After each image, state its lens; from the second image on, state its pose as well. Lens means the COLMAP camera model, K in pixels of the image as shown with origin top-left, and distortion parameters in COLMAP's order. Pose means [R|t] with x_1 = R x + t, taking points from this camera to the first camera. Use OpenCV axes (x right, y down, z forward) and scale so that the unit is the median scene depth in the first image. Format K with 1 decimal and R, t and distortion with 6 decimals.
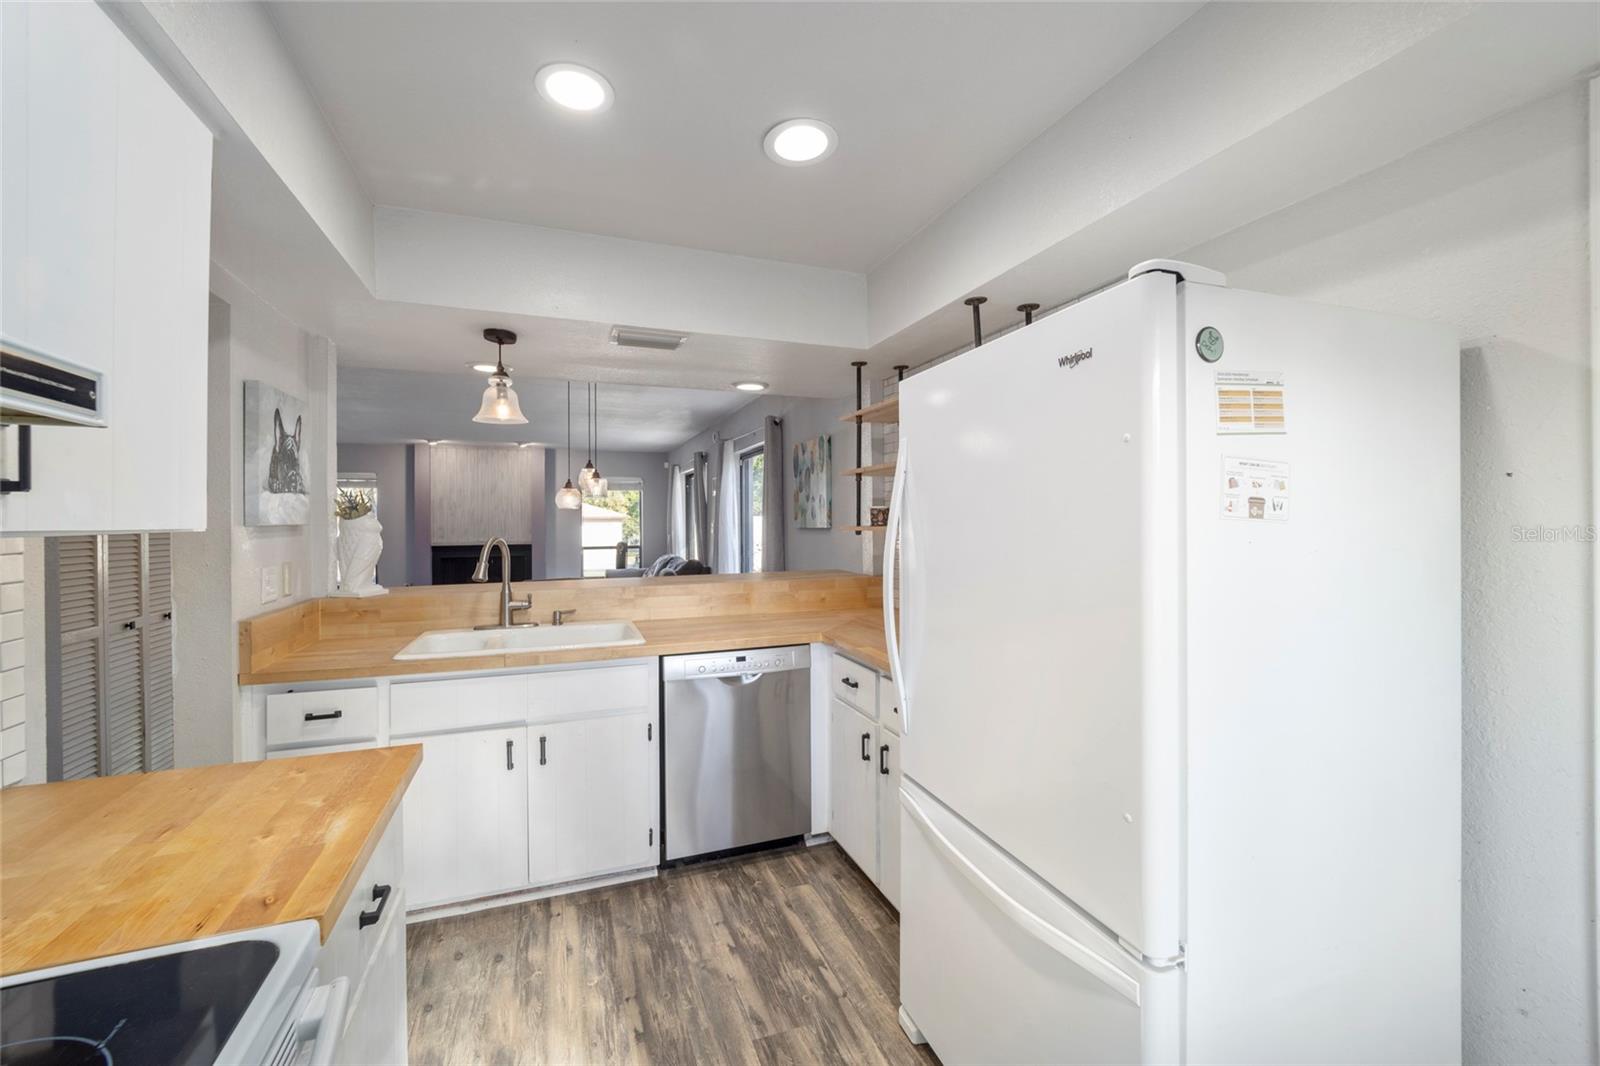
lens RADIAL K [[648.2, 0, 800.9], [0, 648.2, 522.2], [0, 0, 1]] dist [-0.001063, -0.004871]
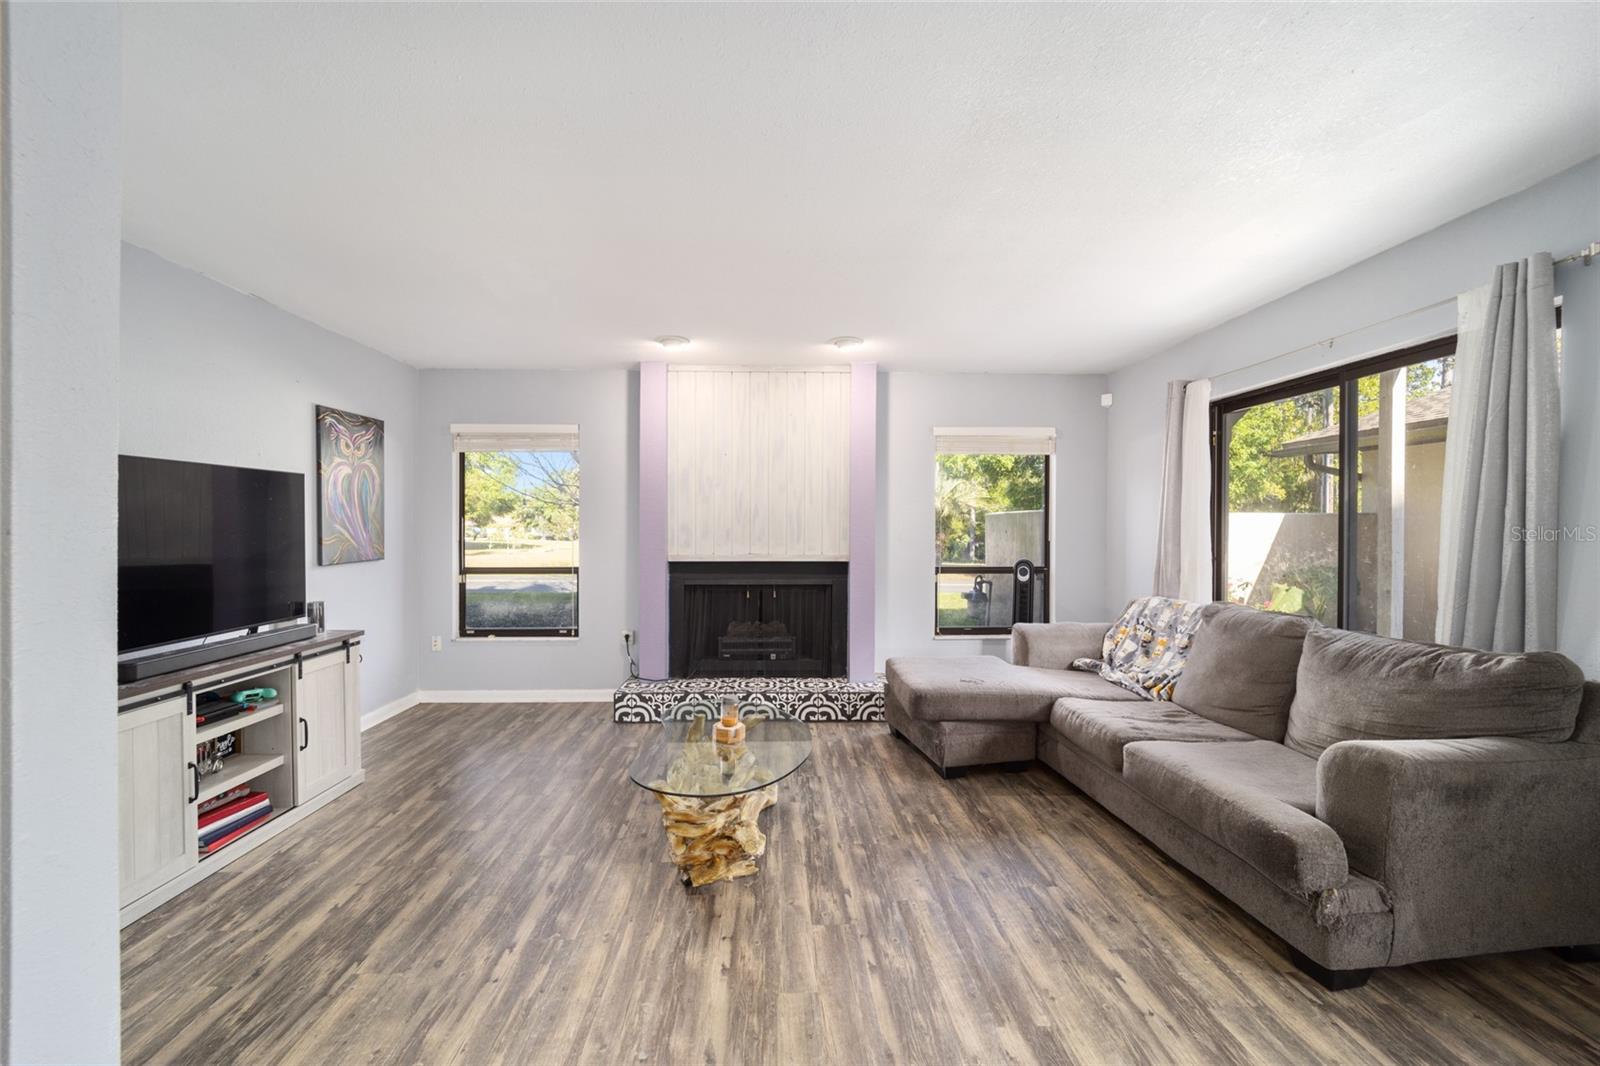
lens RADIAL K [[648.2, 0, 790.9], [0, 648.2, 523.5], [0, 0, 1]] dist [-0.001063, -0.004871]
pose [[0.945370, 0.006041, -0.325943, -1.195378], [-0.006749, 0.999977, -0.001043, 0.023029], [0.325929, 0.003186, 0.945389, 2.094908]]
